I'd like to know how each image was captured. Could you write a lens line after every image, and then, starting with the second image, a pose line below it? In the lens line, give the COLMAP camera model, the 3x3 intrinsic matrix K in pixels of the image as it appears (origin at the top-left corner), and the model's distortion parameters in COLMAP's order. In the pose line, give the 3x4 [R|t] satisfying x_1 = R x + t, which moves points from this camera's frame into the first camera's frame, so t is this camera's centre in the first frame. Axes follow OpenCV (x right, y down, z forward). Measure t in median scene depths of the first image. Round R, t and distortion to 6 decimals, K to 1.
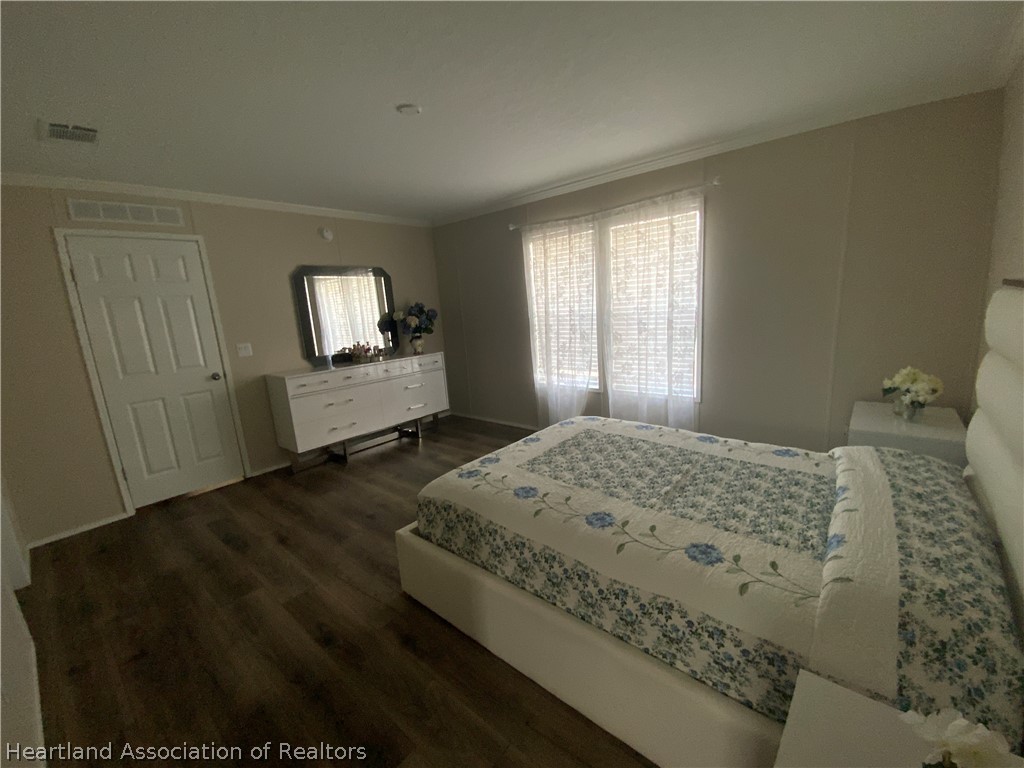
lens RADIAL K [[416.5, 0, 515.9], [0, 416.5, 386.0], [0, 0, 1]] dist [0.031728, -0.022633]
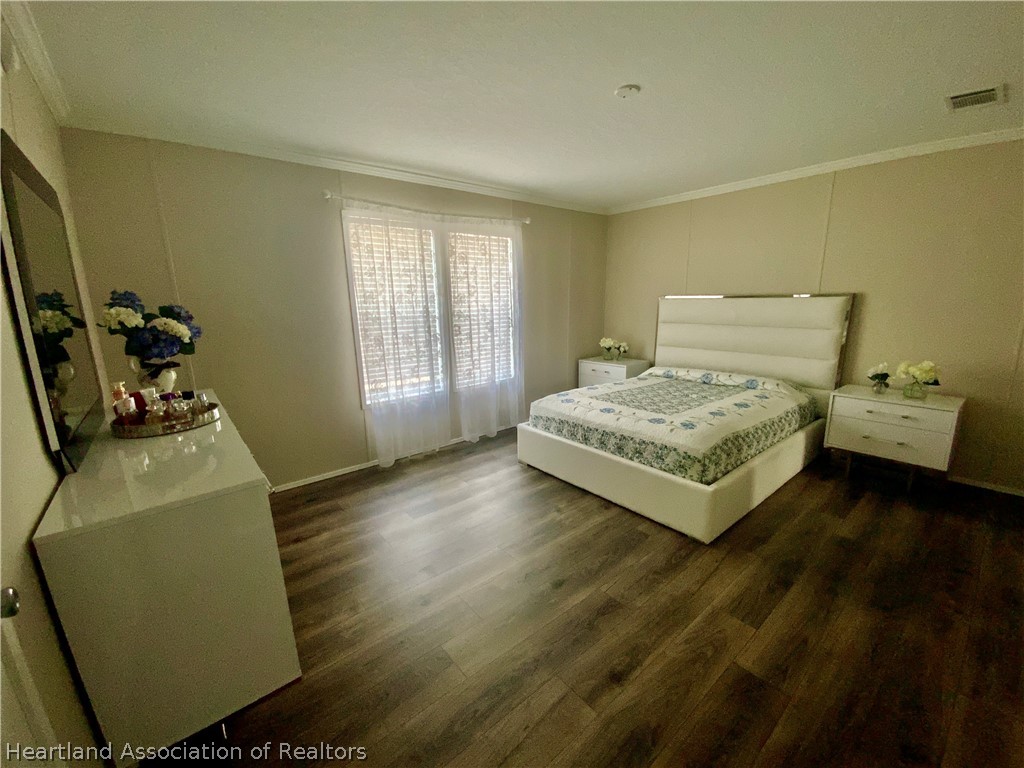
lens RADIAL K [[418.8, 0, 512.0], [0, 418.8, 384.0], [0, 0, 1]] dist [0.021676, 0.000044]
pose [[0.163309, -0.142730, 0.976196, -1.126813], [0.202490, 0.973263, 0.108426, -0.126157], [-0.965571, 0.179963, 0.187844, 0.985204]]
